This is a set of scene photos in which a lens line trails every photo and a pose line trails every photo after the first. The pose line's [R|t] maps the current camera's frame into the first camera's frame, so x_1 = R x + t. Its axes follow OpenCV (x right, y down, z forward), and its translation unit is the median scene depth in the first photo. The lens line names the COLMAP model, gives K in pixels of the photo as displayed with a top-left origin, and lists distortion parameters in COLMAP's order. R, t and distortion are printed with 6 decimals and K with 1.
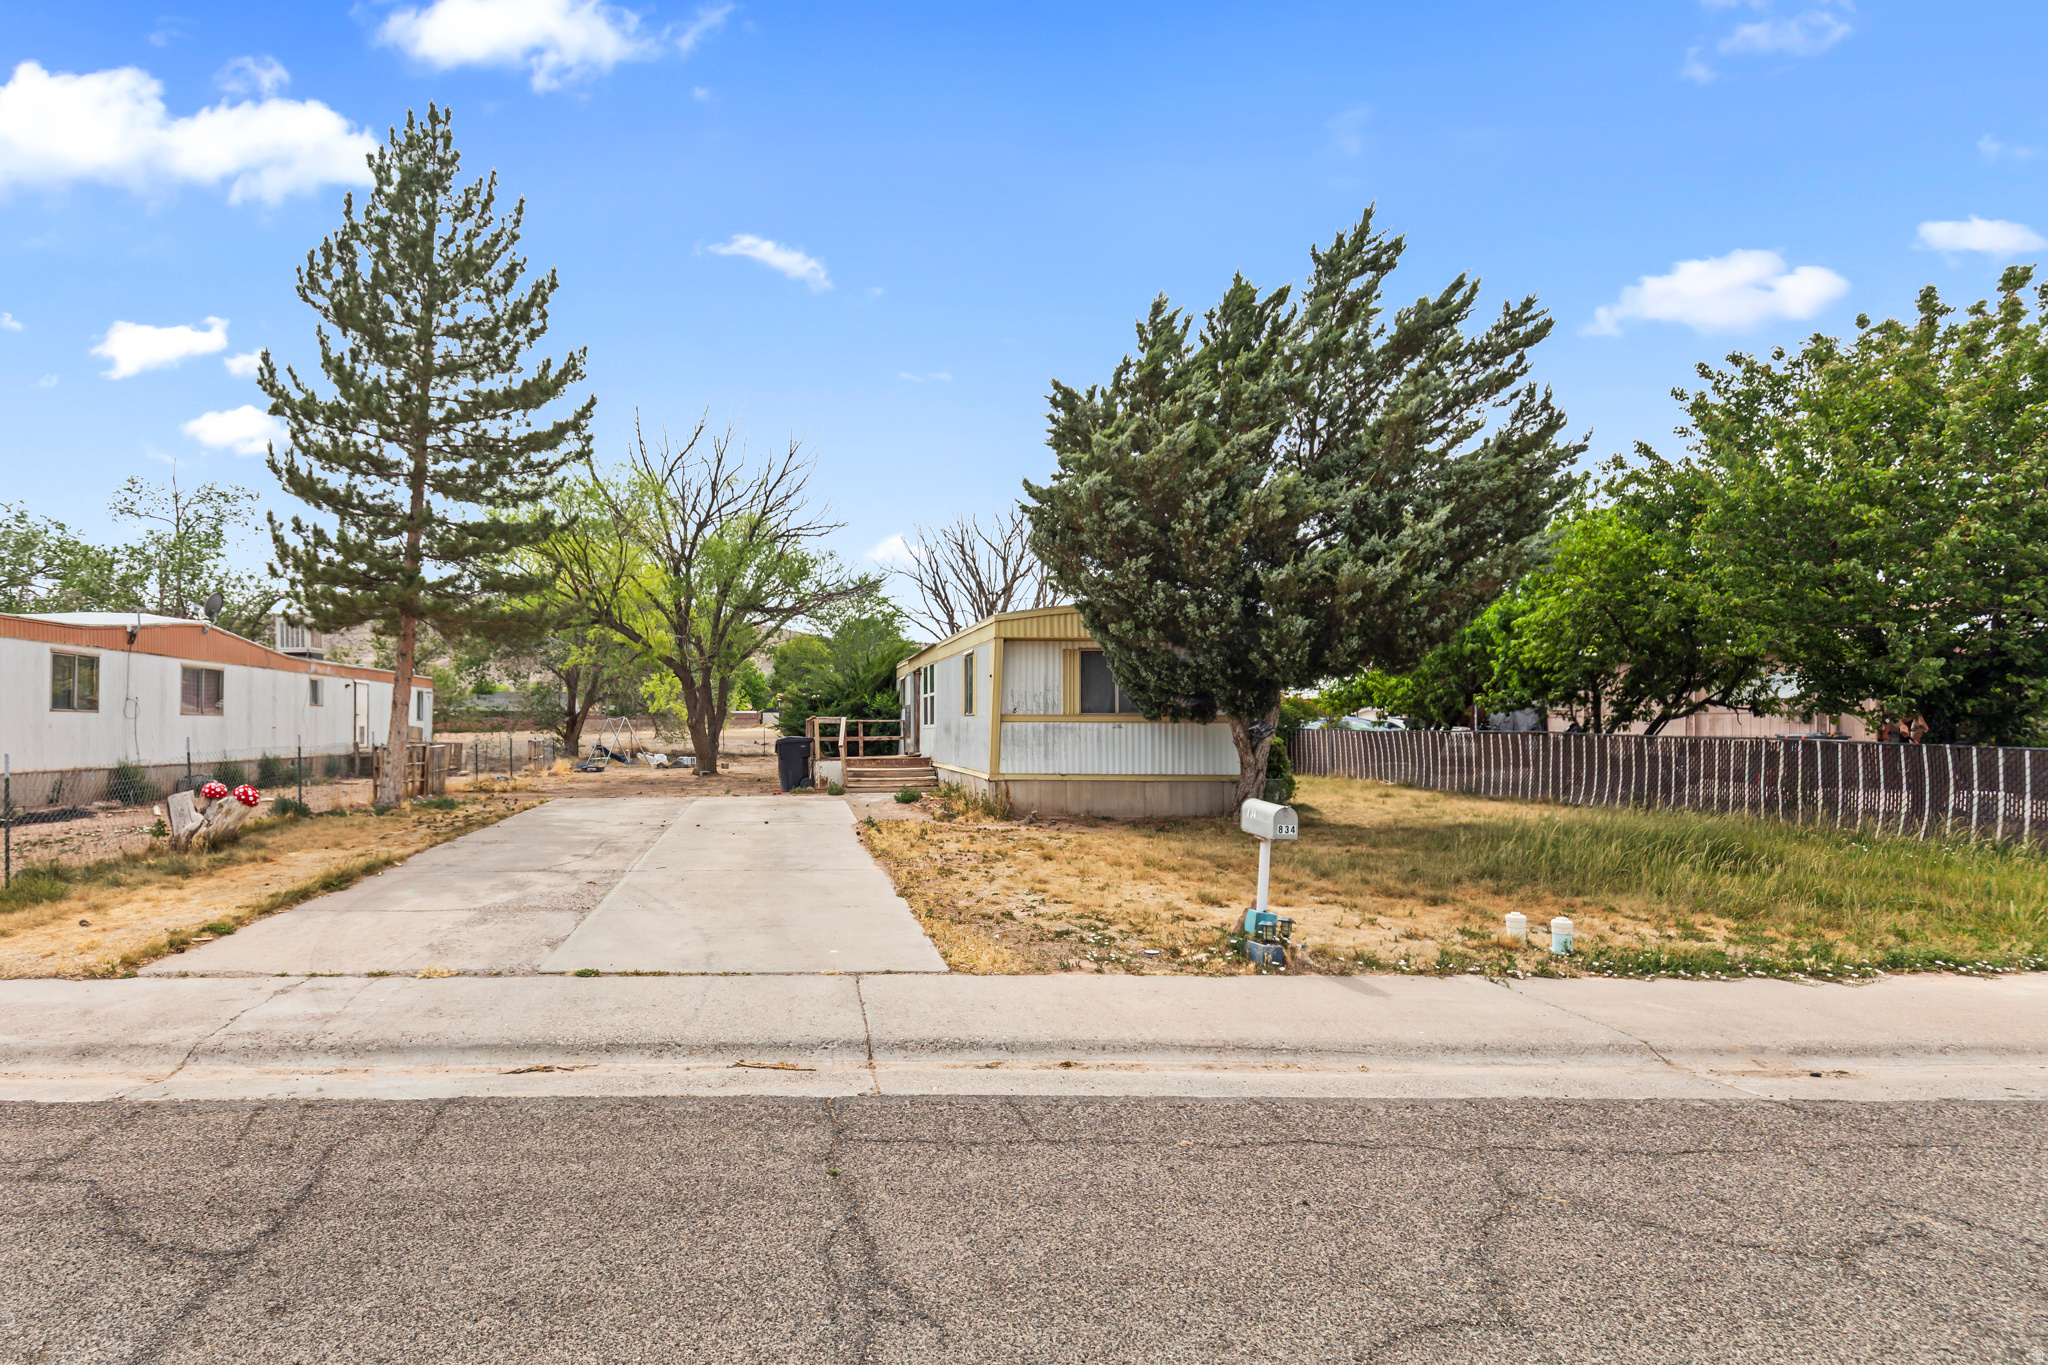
lens RADIAL K [[948.2, 0, 1035.2], [0, 948.2, 697.6], [0, 0, 1]] dist [0.014664, -0.000447]
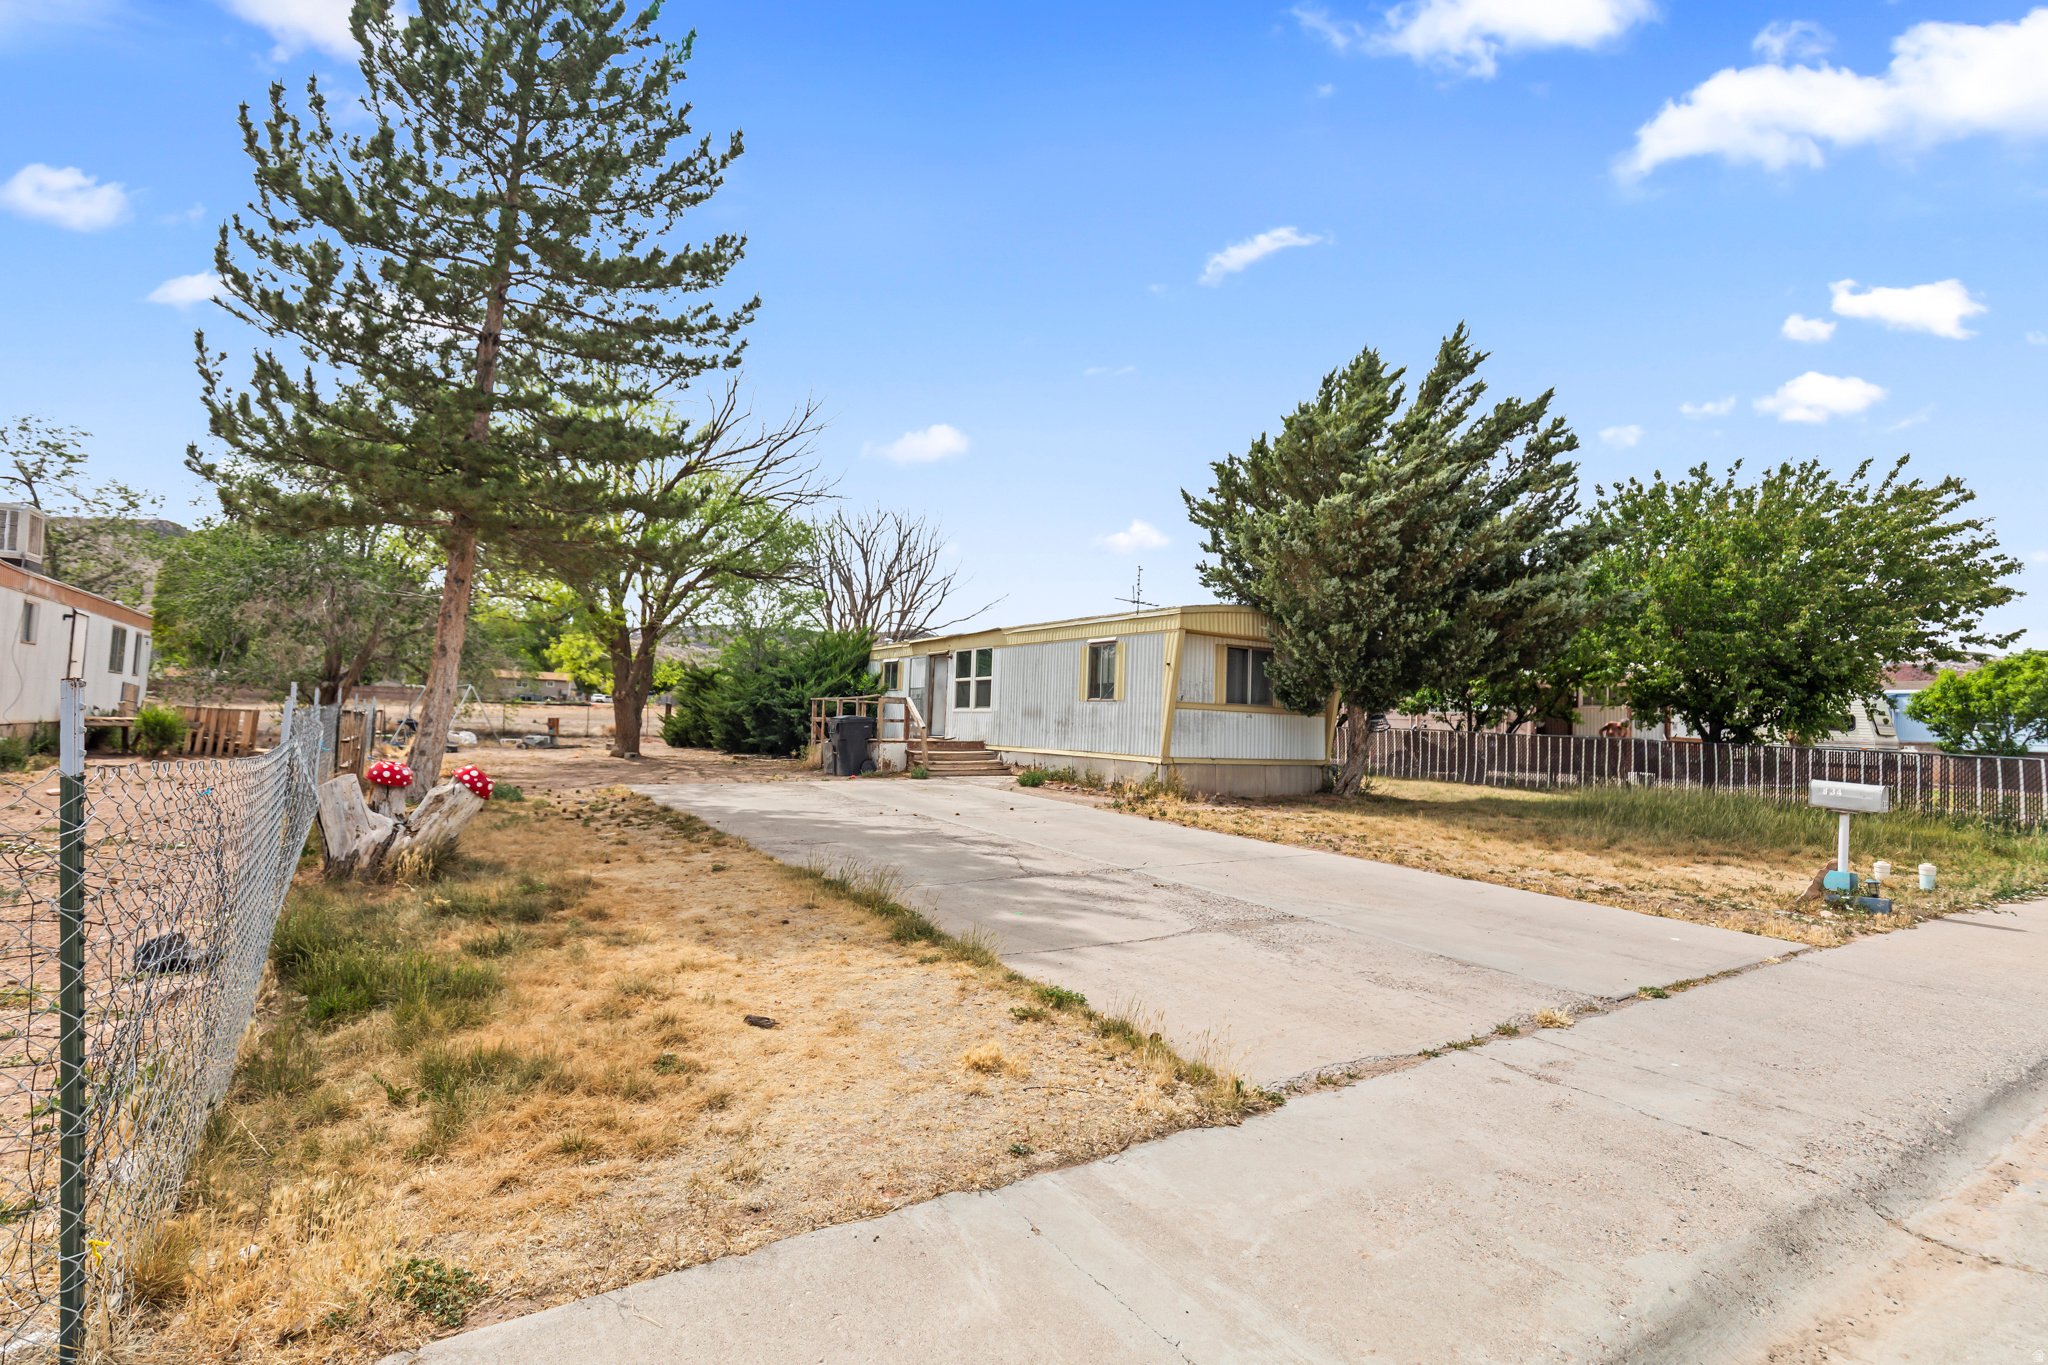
lens RADIAL K [[795.1, 0, 1024.3], [0, 795.1, 679.7], [0, 0, 1]] dist [0.002917, 0.000242]
pose [[0.876346, 0.053743, 0.478675, -0.584705], [-0.044070, 0.998534, -0.031429, 0.028155], [-0.479662, 0.006447, 0.877430, 0.292721]]
